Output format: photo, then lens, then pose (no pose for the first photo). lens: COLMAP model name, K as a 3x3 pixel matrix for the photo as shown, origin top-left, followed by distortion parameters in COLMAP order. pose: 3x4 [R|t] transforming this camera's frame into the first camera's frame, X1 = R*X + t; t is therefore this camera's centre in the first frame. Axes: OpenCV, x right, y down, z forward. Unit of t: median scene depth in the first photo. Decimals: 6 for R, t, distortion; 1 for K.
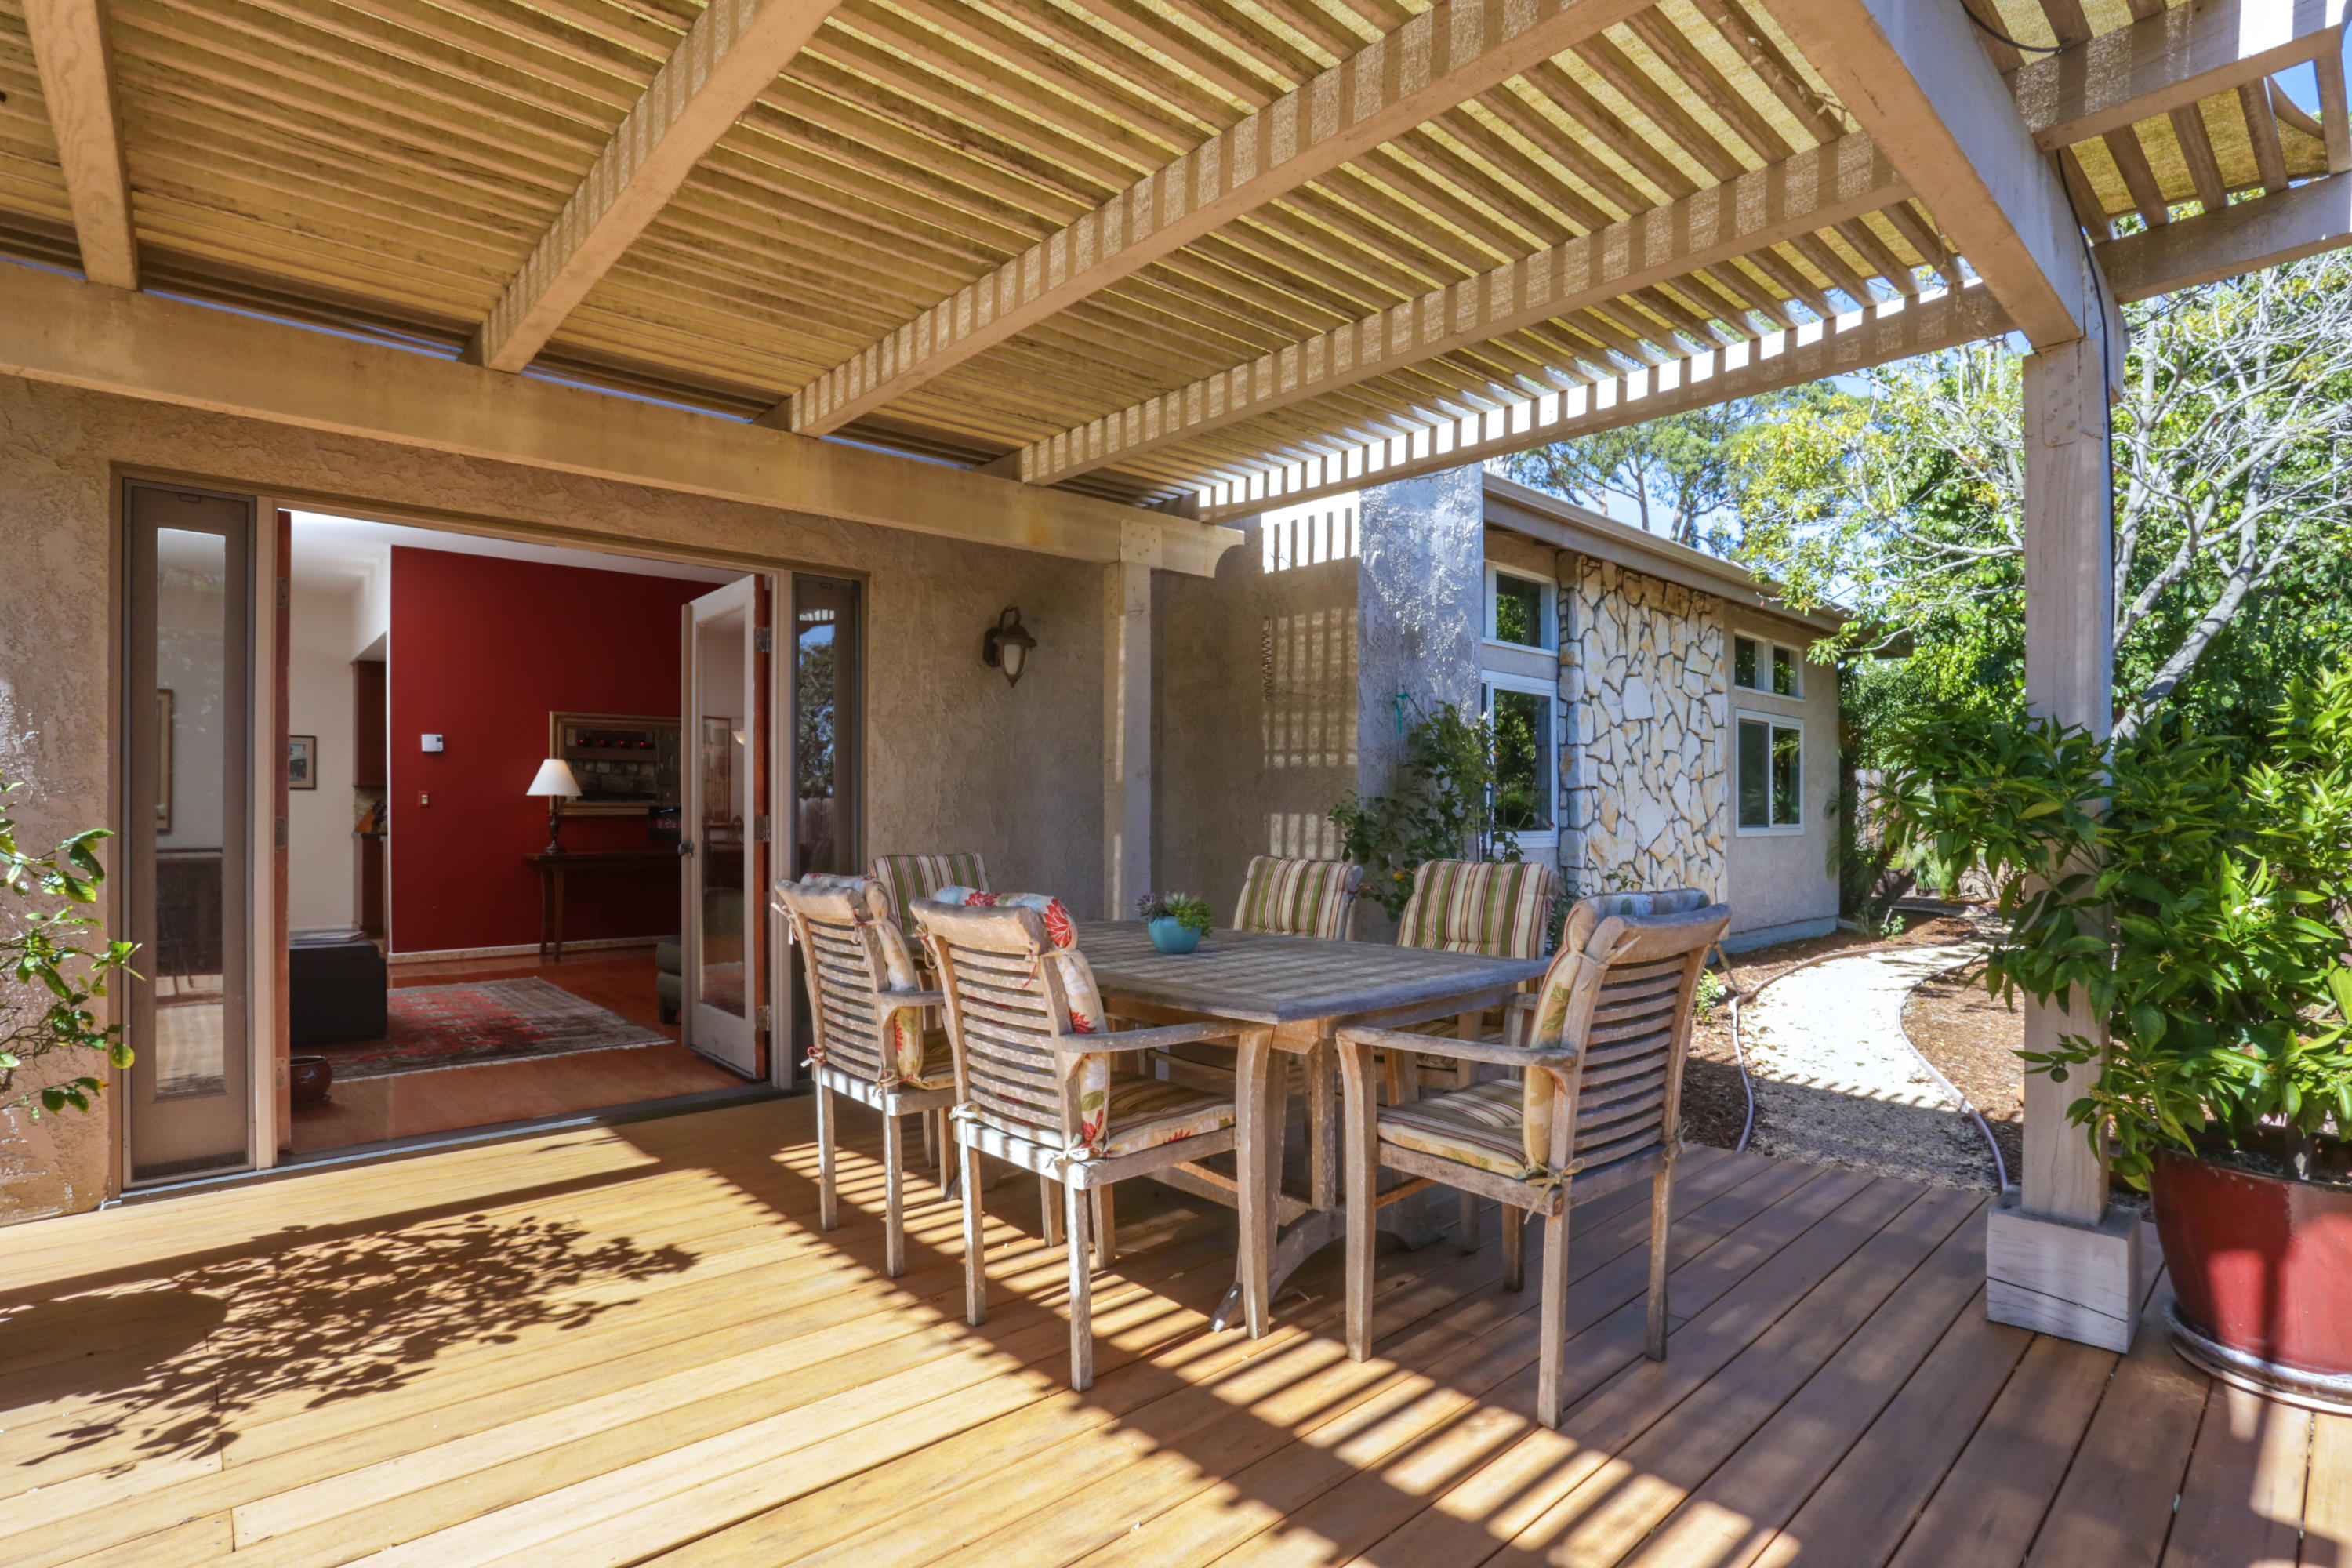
lens RADIAL K [[1149.6, 0, 1158.1], [0, 1149.6, 792.2], [0, 0, 1]] dist [-0.029066, 0.000587]
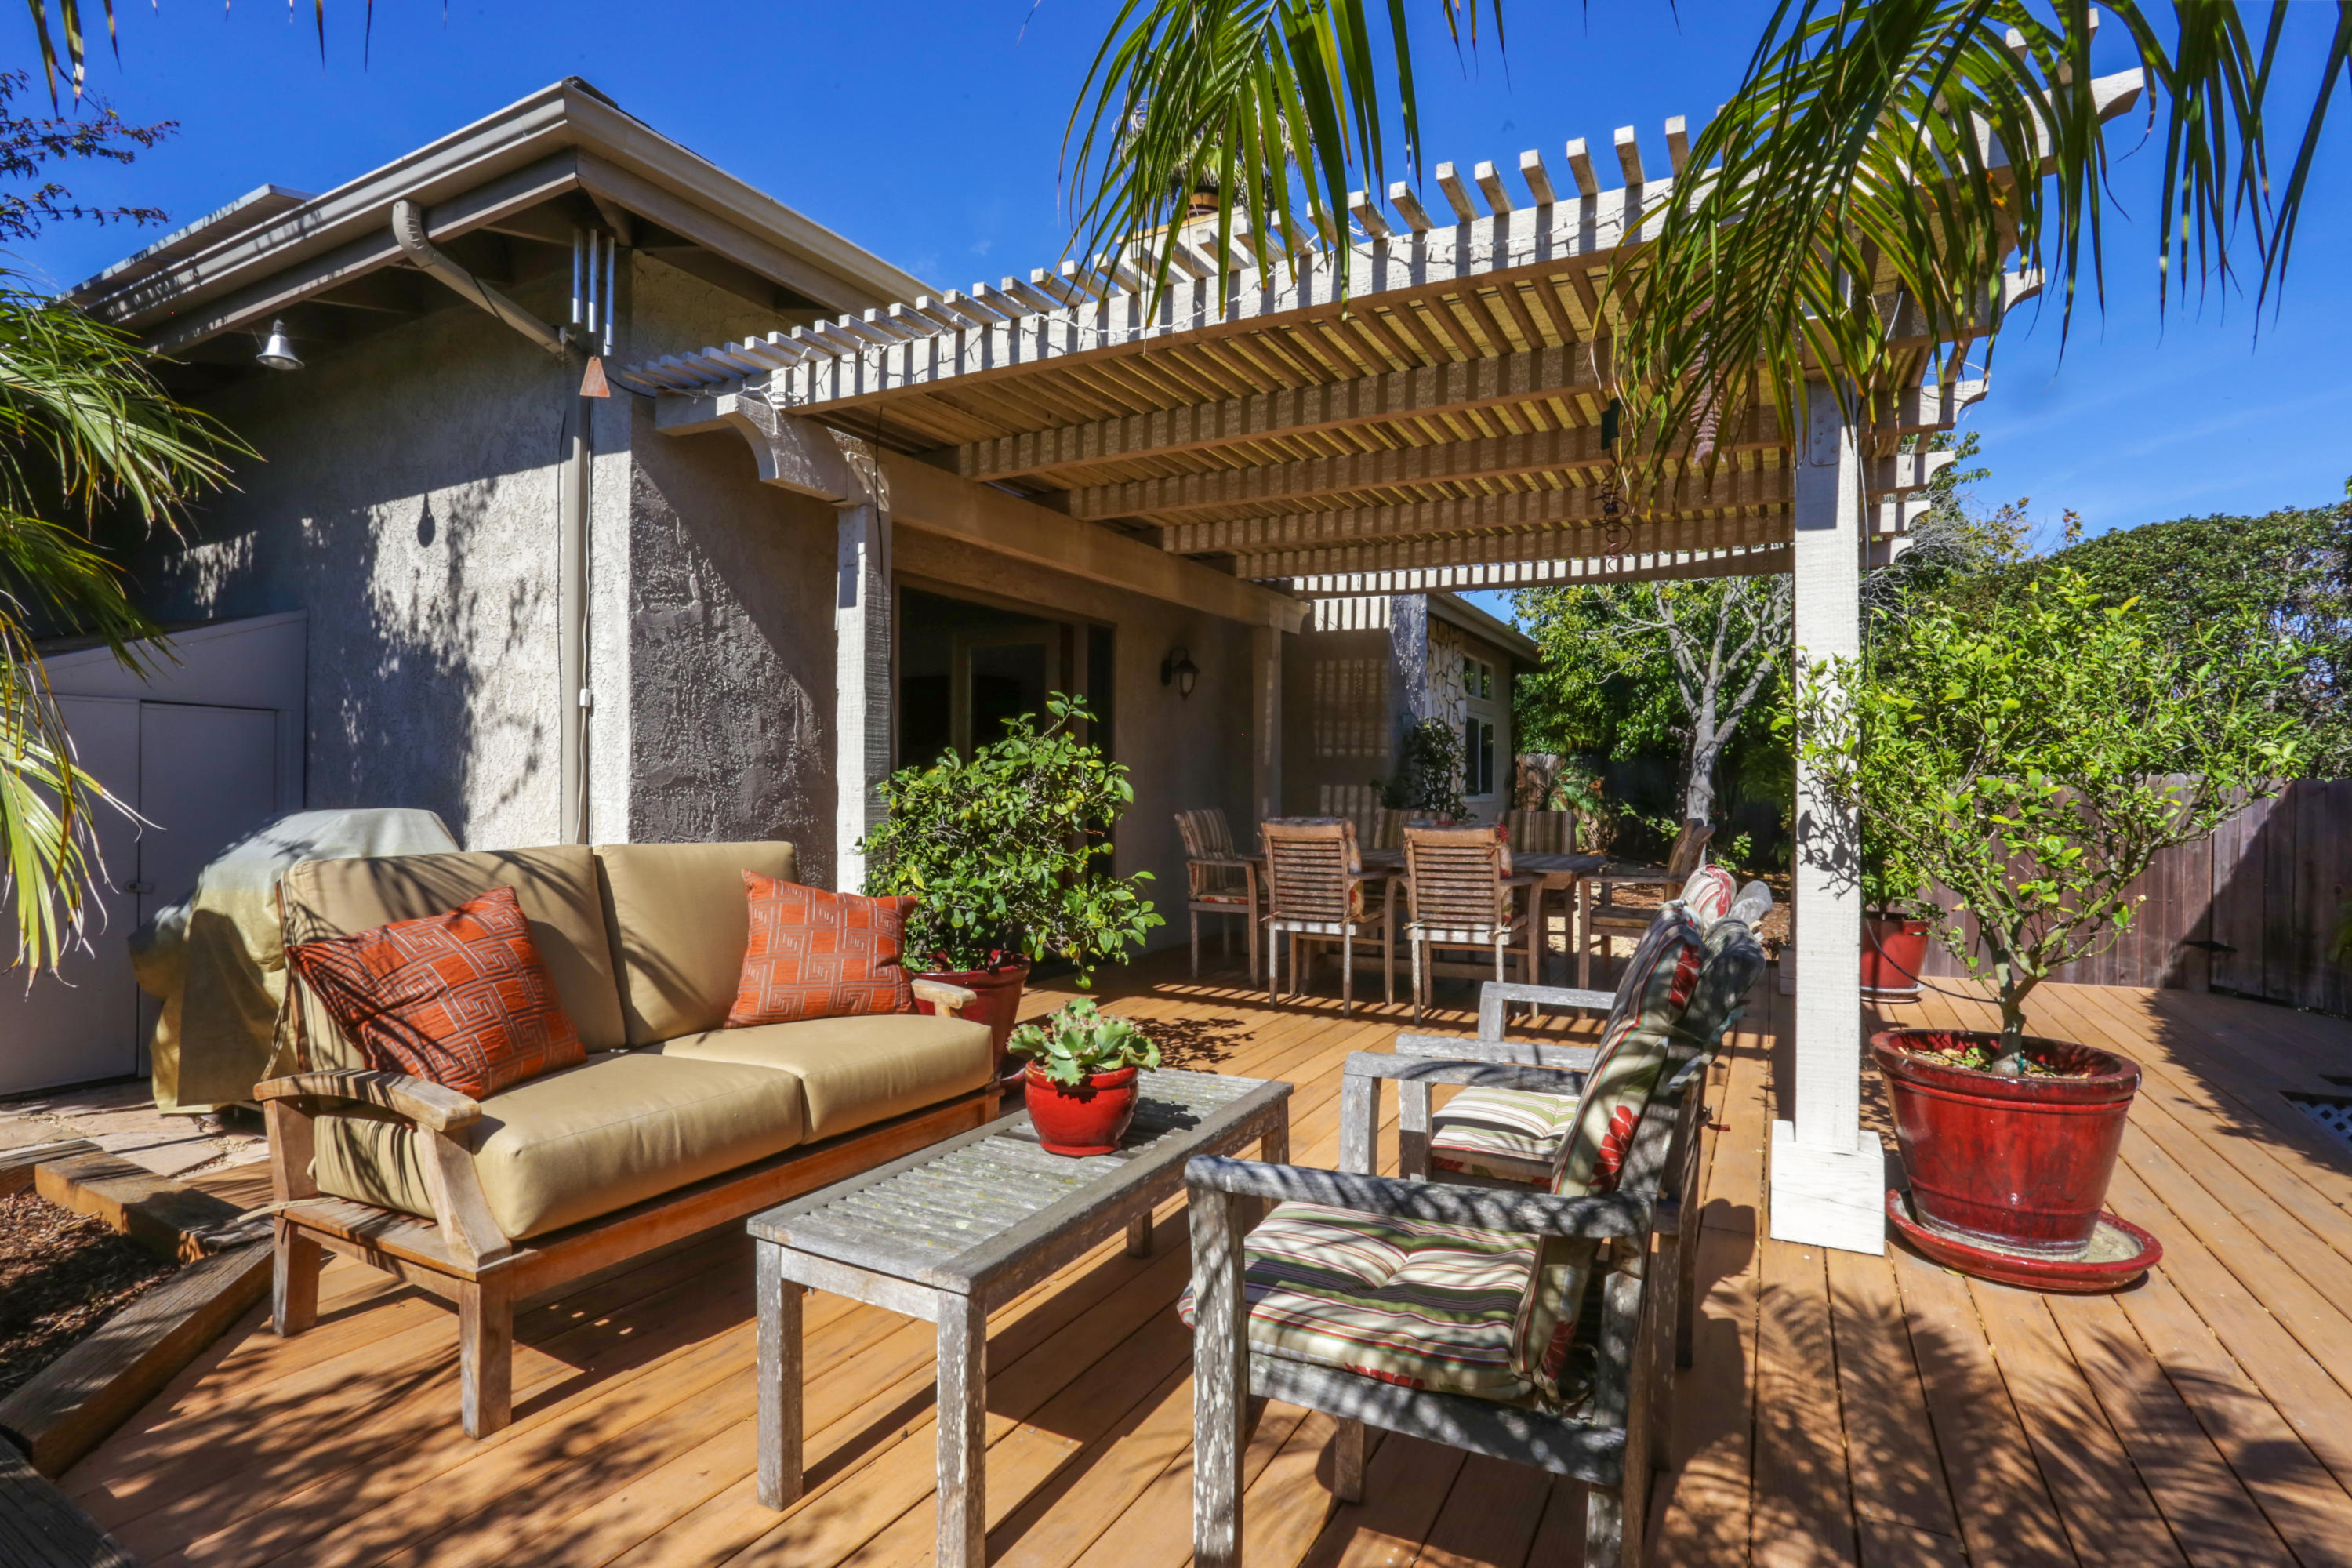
lens RADIAL K [[1149.6, 0, 1188.9], [0, 1149.6, 786.3], [0, 0, 1]] dist [-0.029066, 0.000587]
pose [[0.936461, 0.006086, 0.350720, -0.648799], [-0.013822, 0.999713, 0.019557, -0.008401], [-0.350500, -0.023162, 0.936276, -0.422971]]
